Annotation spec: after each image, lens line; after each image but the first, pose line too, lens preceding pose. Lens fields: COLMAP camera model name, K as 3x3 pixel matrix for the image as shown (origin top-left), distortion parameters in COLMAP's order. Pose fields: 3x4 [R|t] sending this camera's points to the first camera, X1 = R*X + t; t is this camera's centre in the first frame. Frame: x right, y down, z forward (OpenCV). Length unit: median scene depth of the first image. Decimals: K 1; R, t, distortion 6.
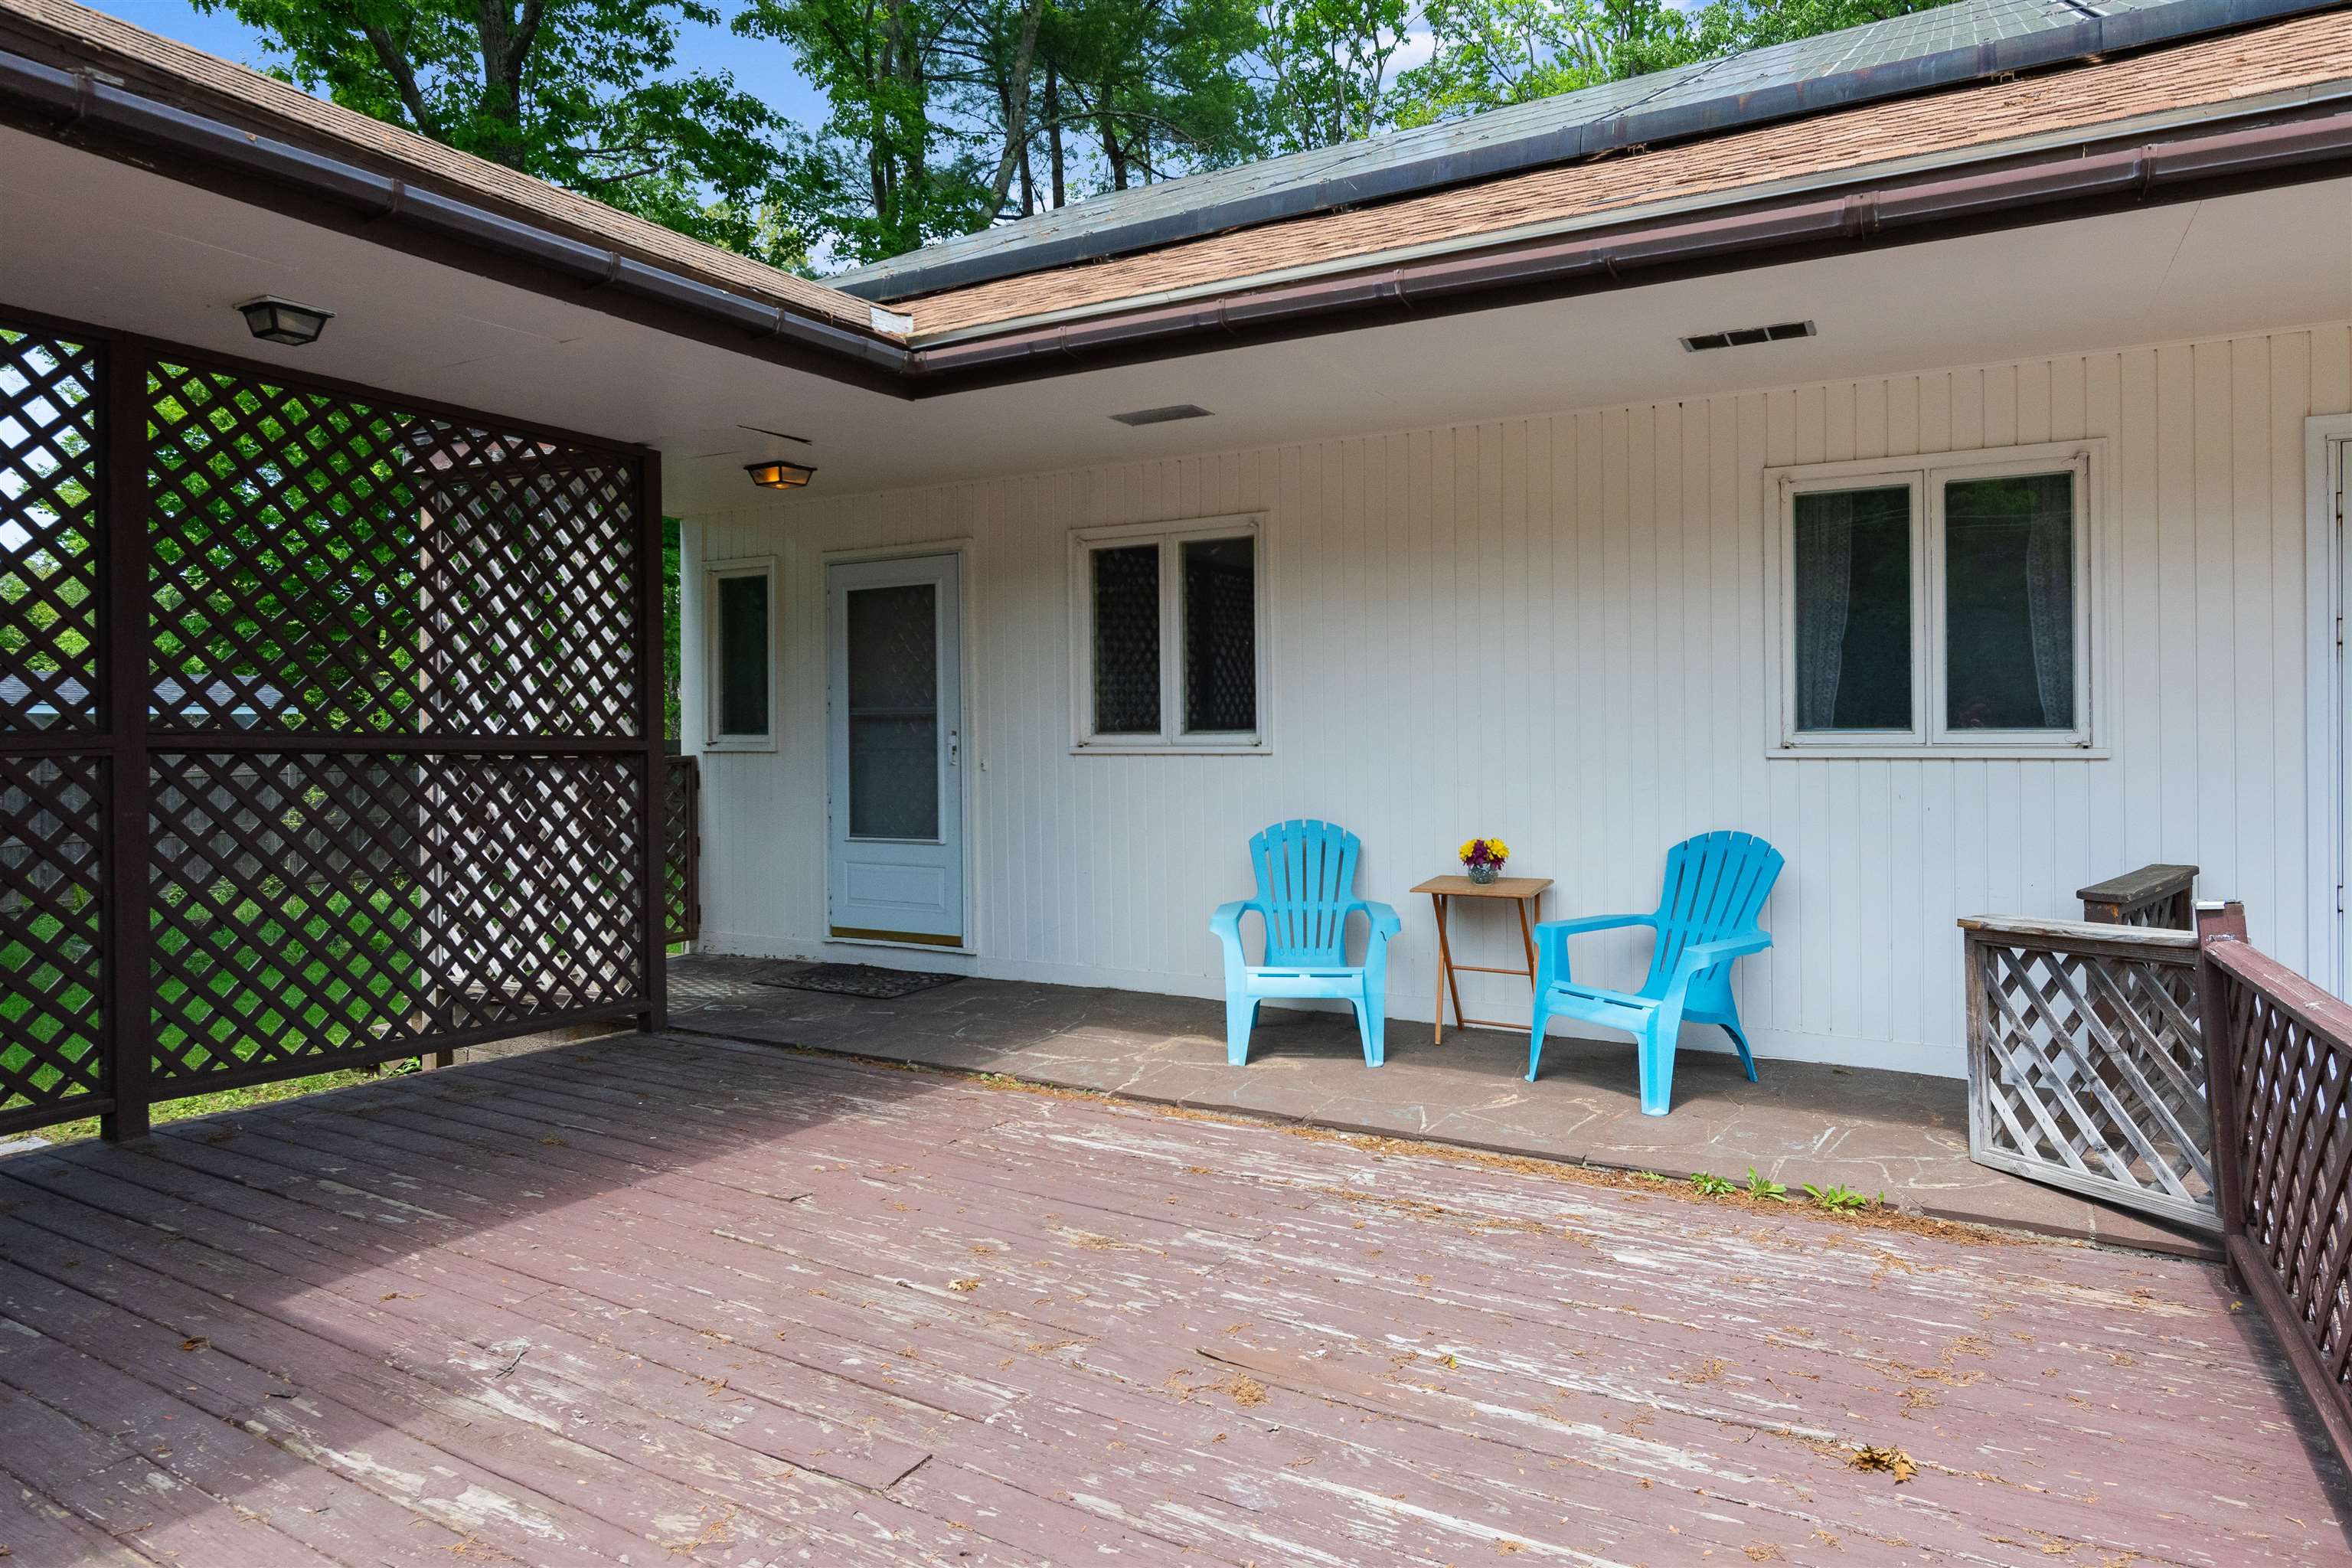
lens RADIAL K [[1381.3, 0, 1169.9], [0, 1381.3, 740.5], [0, 0, 1]] dist [-0.003070, 0.001452]
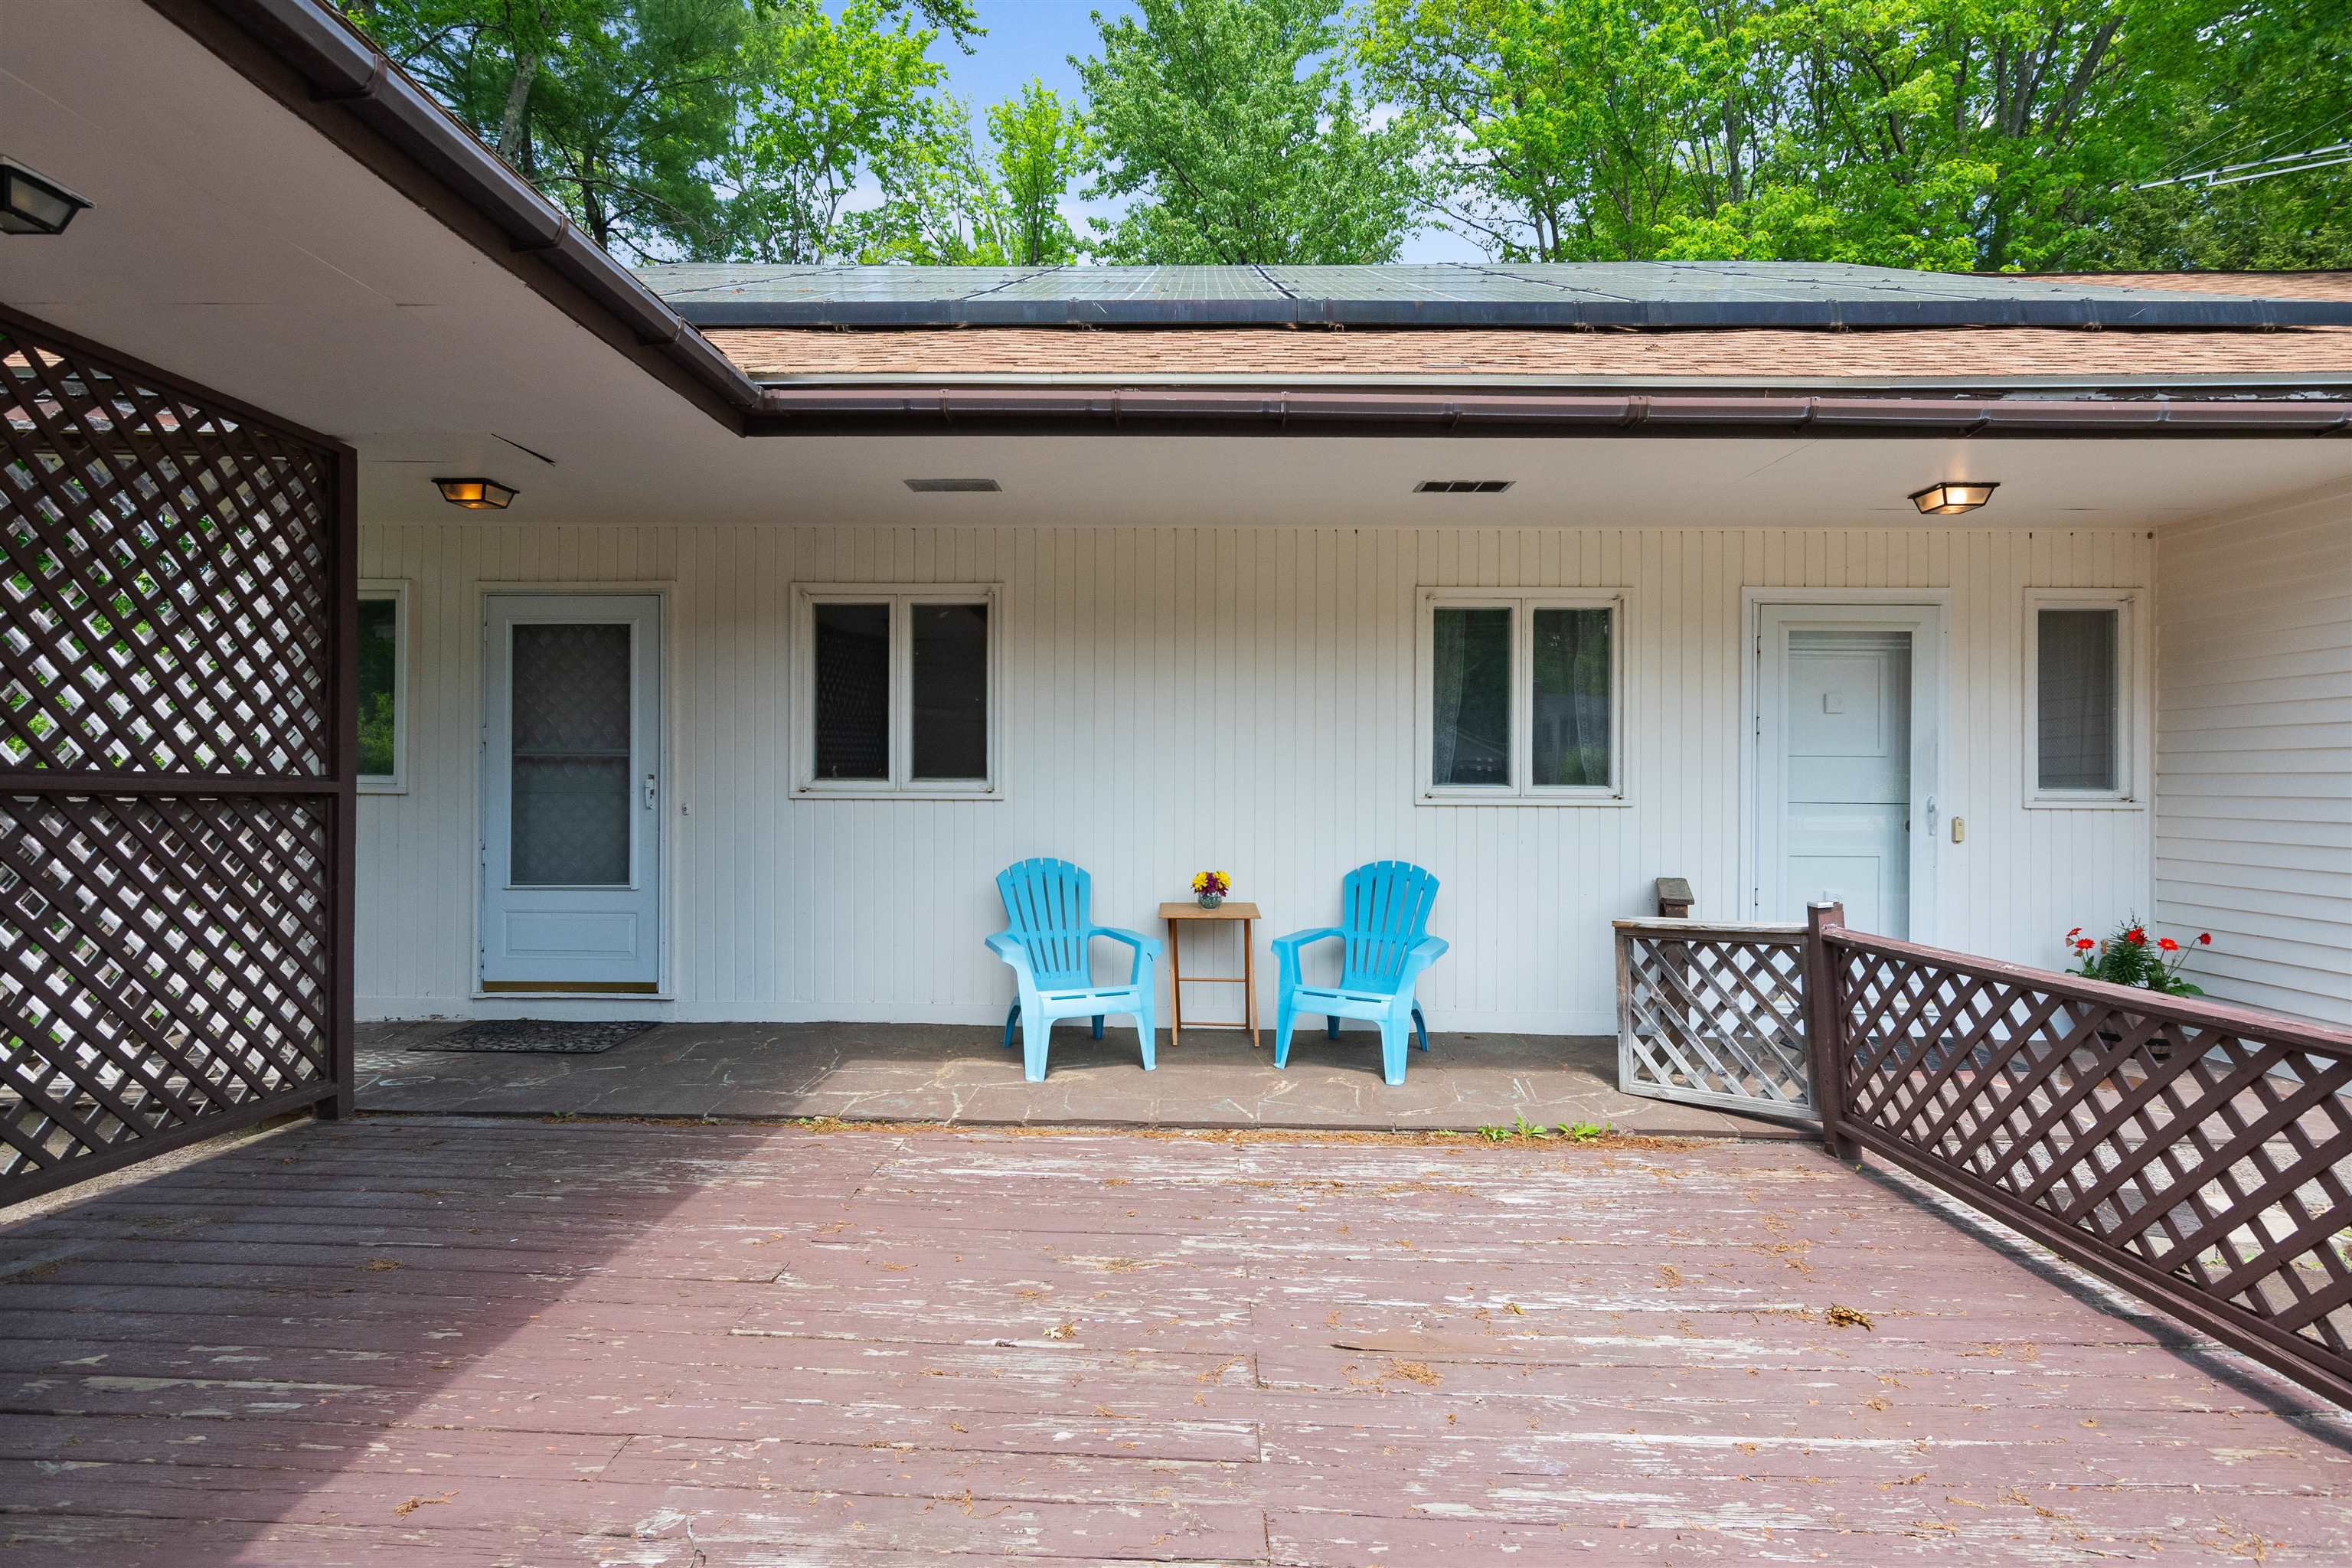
lens RADIAL K [[1146.2, 0, 1161.8], [0, 1146.2, 783.0], [0, 0, 1]] dist [-0.001623, 0.002579]
pose [[0.882635, 0.011778, 0.469912, -0.297562], [-0.010429, 0.999931, -0.005473, -0.000149], [-0.469944, -0.000070, 0.882696, 0.143383]]
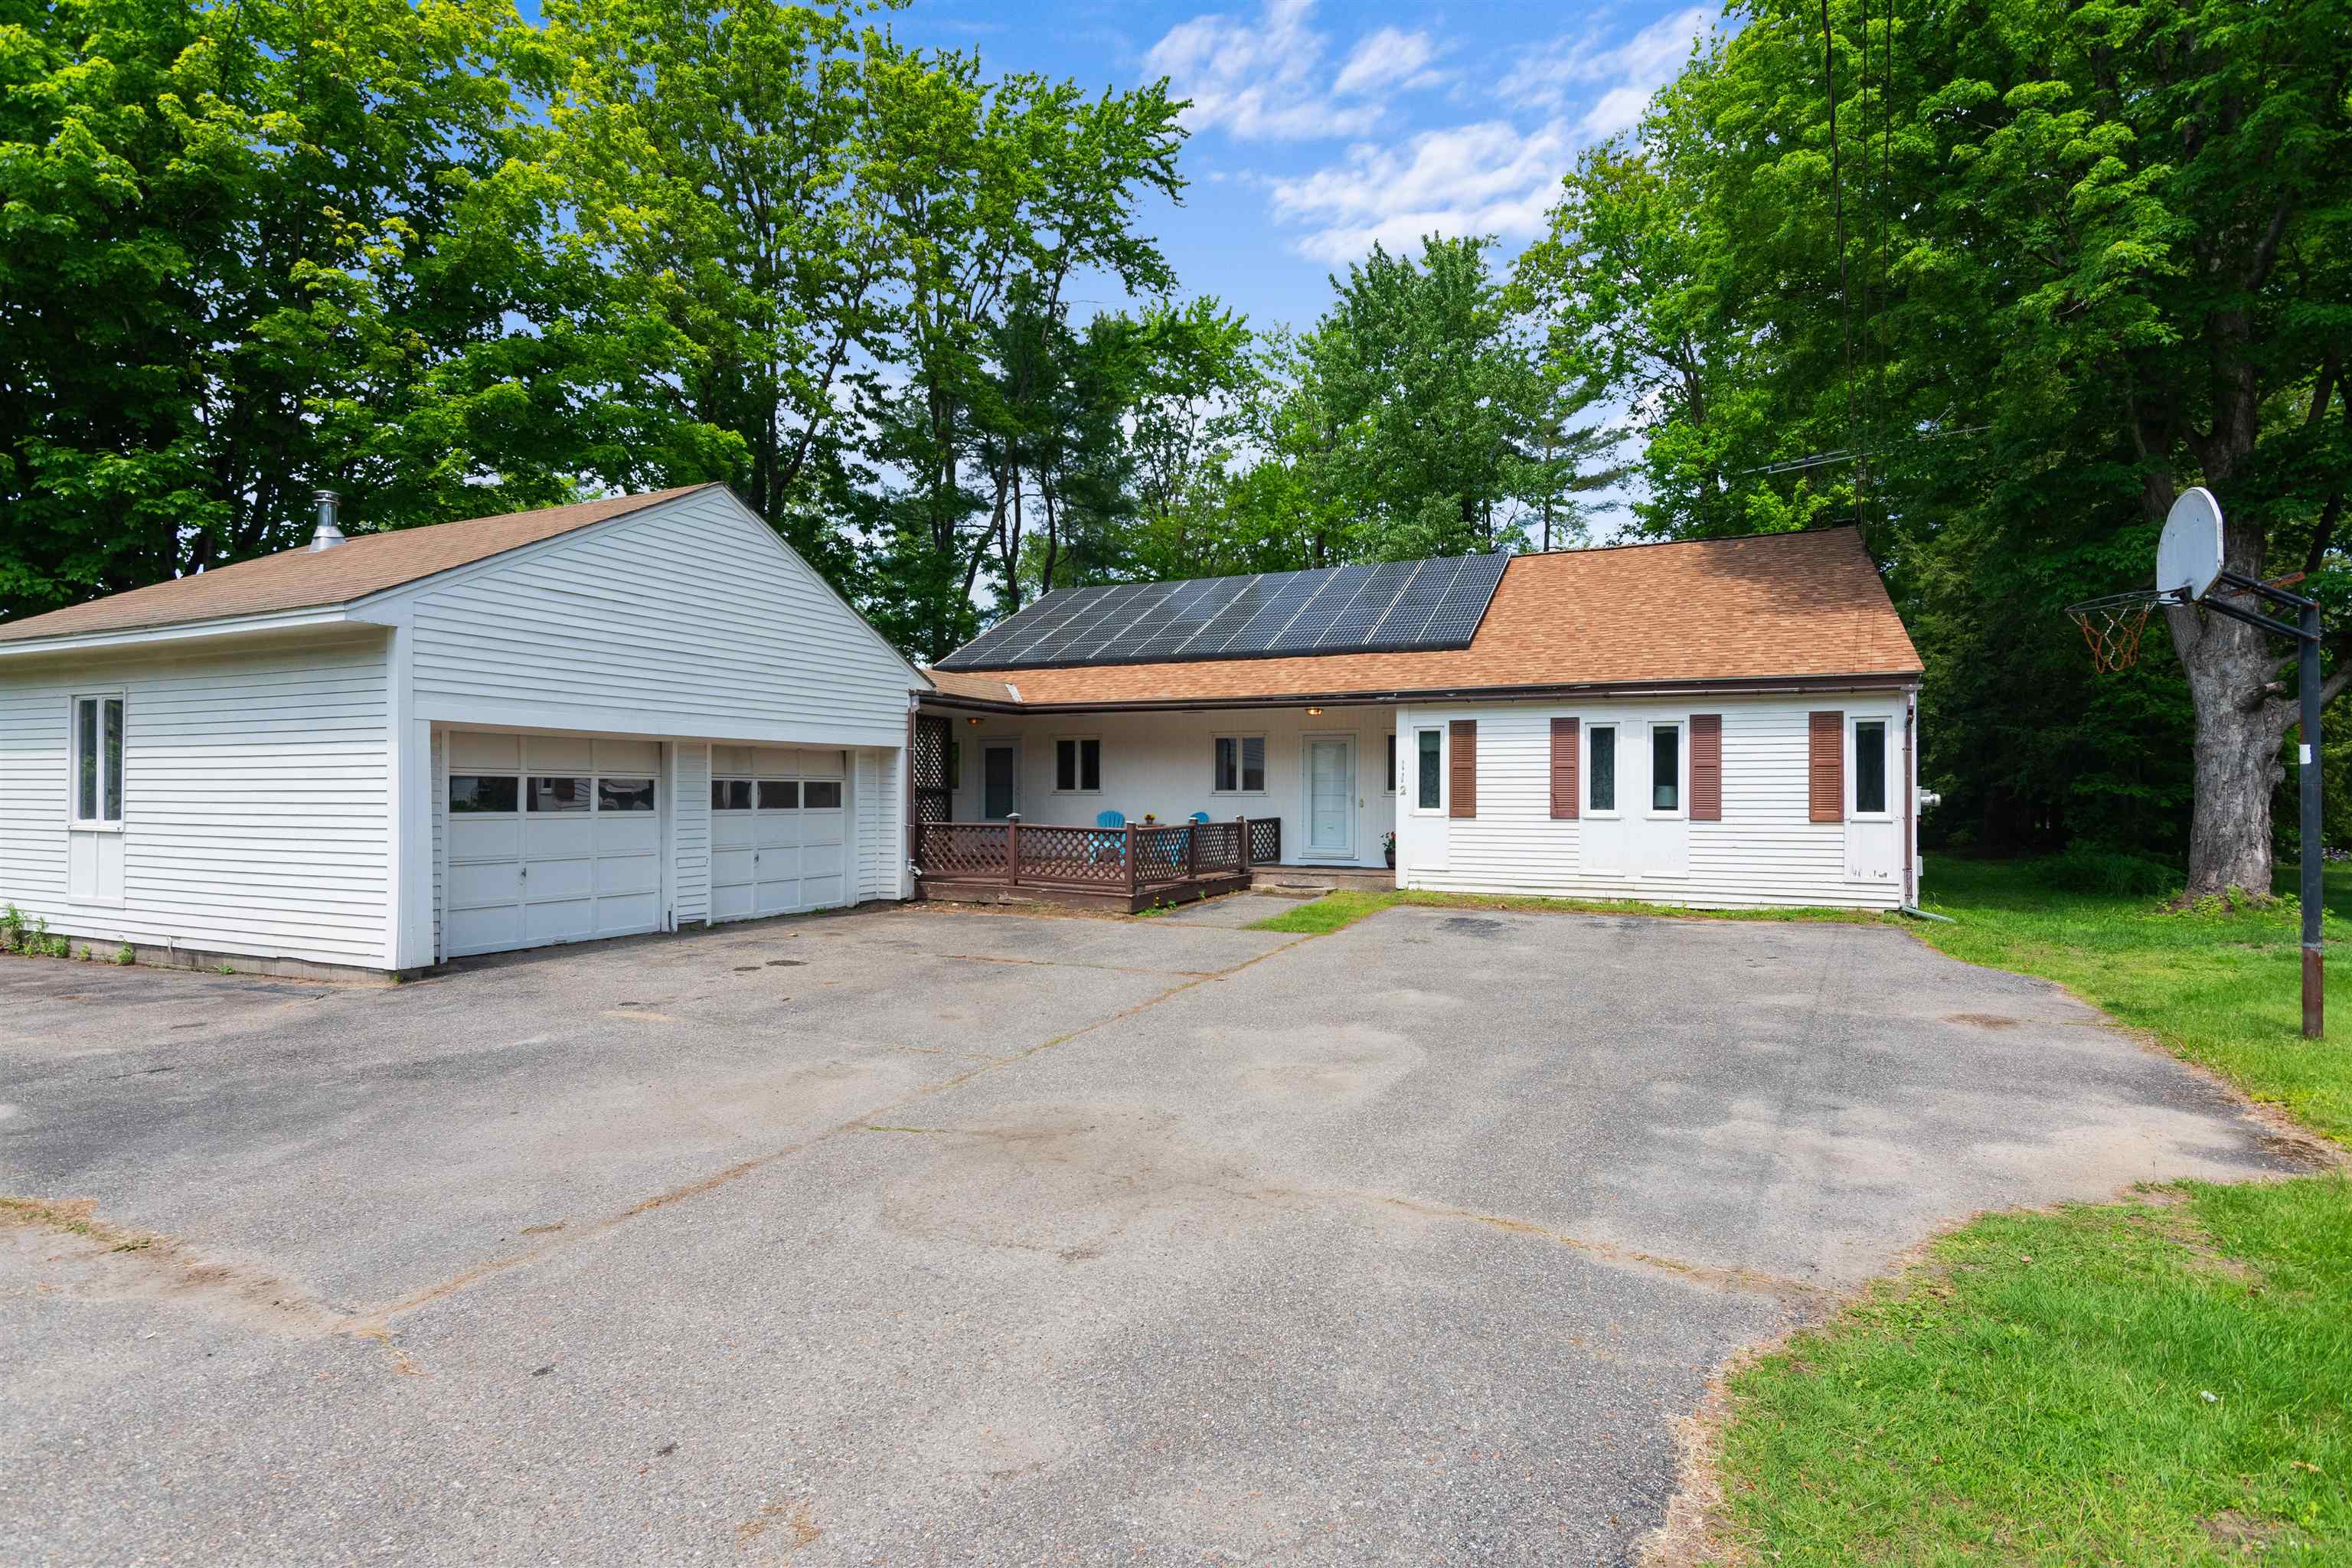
lens RADIAL K [[1146.2, 0, 1167.7], [0, 1146.2, 795.6], [0, 0, 1]] dist [-0.001623, 0.002579]
pose [[0.995874, 0.013661, 0.089709, -0.043481], [-0.012843, 0.999871, -0.009682, 0.048388], [-0.089829, 0.008490, 0.995921, -2.746694]]
